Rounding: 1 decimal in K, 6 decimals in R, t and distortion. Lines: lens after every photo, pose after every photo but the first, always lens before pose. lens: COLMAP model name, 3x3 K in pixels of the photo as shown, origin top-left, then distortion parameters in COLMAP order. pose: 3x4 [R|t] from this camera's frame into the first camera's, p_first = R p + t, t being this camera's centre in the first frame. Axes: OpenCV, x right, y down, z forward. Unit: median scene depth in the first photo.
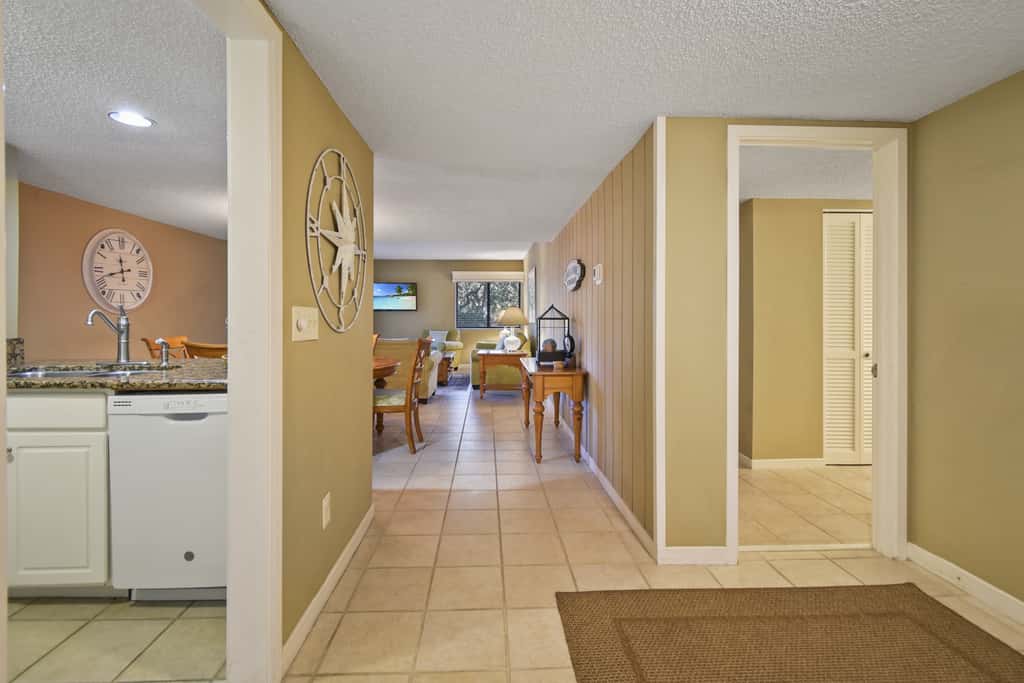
lens RADIAL K [[461.6, 0, 512.6], [0, 461.6, 314.7], [0, 0, 1]] dist [-0.002130, -0.000998]
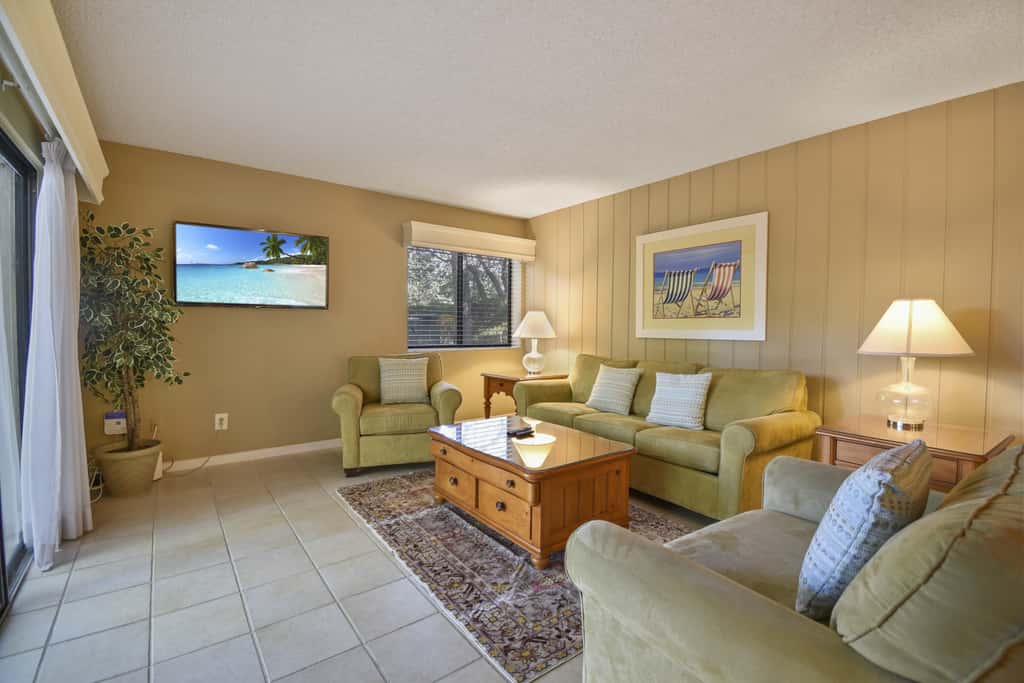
lens RADIAL K [[449.9, 0, 508.0], [0, 449.9, 339.2], [0, 0, 1]] dist [0.031114, -0.032792]
pose [[0.821191, -0.014336, 0.570474, -1.329266], [-0.007861, 0.999305, 0.036427, 0.009835], [-0.570600, -0.034398, 0.820508, 2.598655]]
